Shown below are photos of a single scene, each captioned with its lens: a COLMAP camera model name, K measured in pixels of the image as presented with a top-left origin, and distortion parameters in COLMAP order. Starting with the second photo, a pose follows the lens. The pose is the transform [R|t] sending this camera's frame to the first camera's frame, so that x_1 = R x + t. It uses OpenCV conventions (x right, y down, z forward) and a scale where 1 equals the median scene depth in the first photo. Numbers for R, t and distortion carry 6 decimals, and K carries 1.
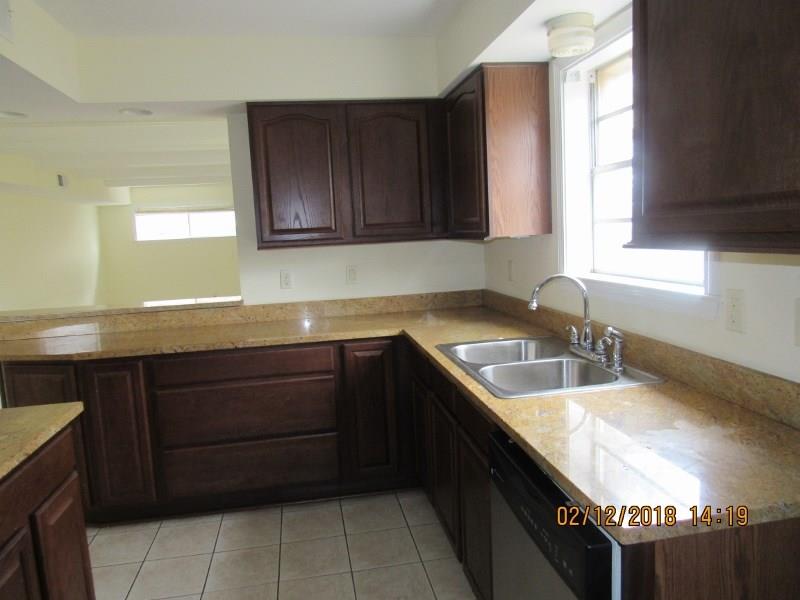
lens RADIAL K [[573.0, 0, 399.7], [0, 573.0, 298.6], [0, 0, 1]] dist [-0.035786, 0.012279]
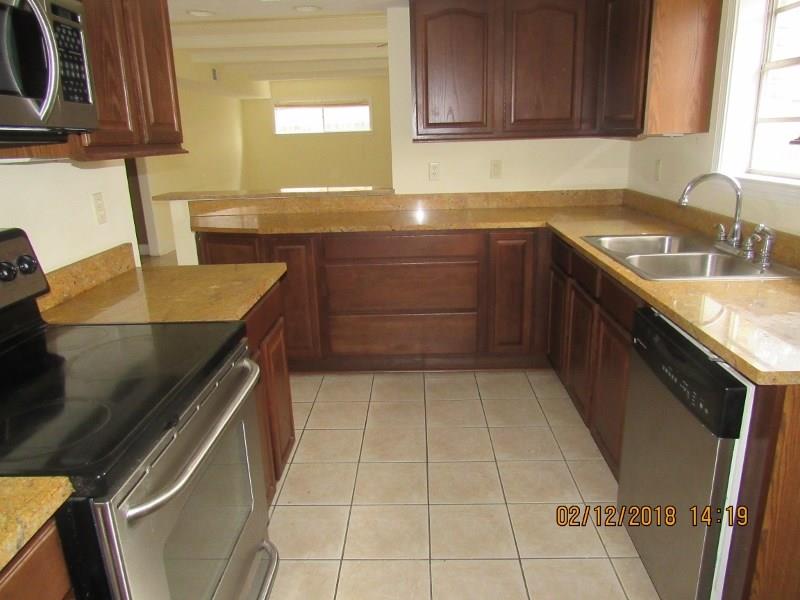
lens RADIAL K [[573.0, 0, 398.7], [0, 573.0, 300.1], [0, 0, 1]] dist [-0.035786, 0.012279]
pose [[0.979202, 0.074875, -0.188568, -0.053929], [-0.041293, 0.983507, 0.176094, 0.021859], [0.198643, -0.164645, 0.966143, -0.110423]]
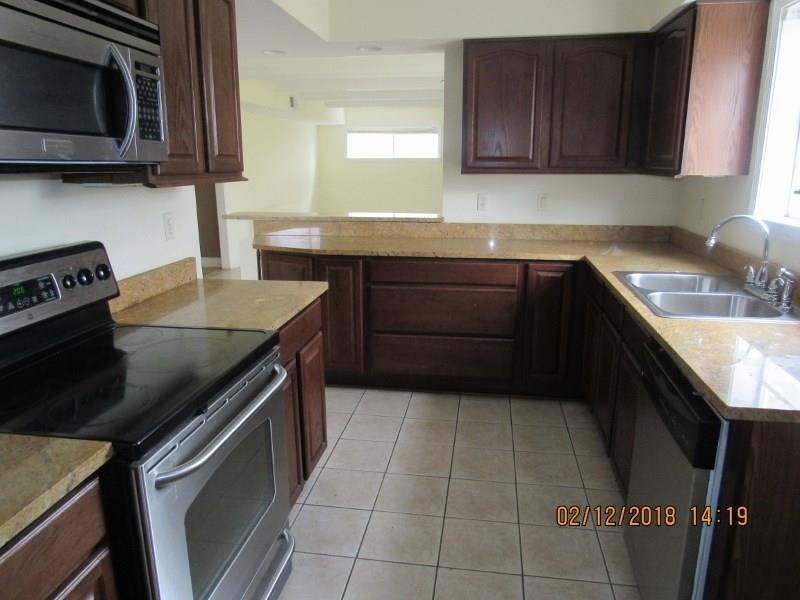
lens RADIAL K [[573.0, 0, 397.3], [0, 573.0, 299.6], [0, 0, 1]] dist [-0.035786, 0.012279]
pose [[0.943909, 0.121193, -0.307162, 0.013253], [-0.080036, 0.986444, 0.143256, 0.009780], [0.320360, -0.110637, 0.940813, -0.158054]]
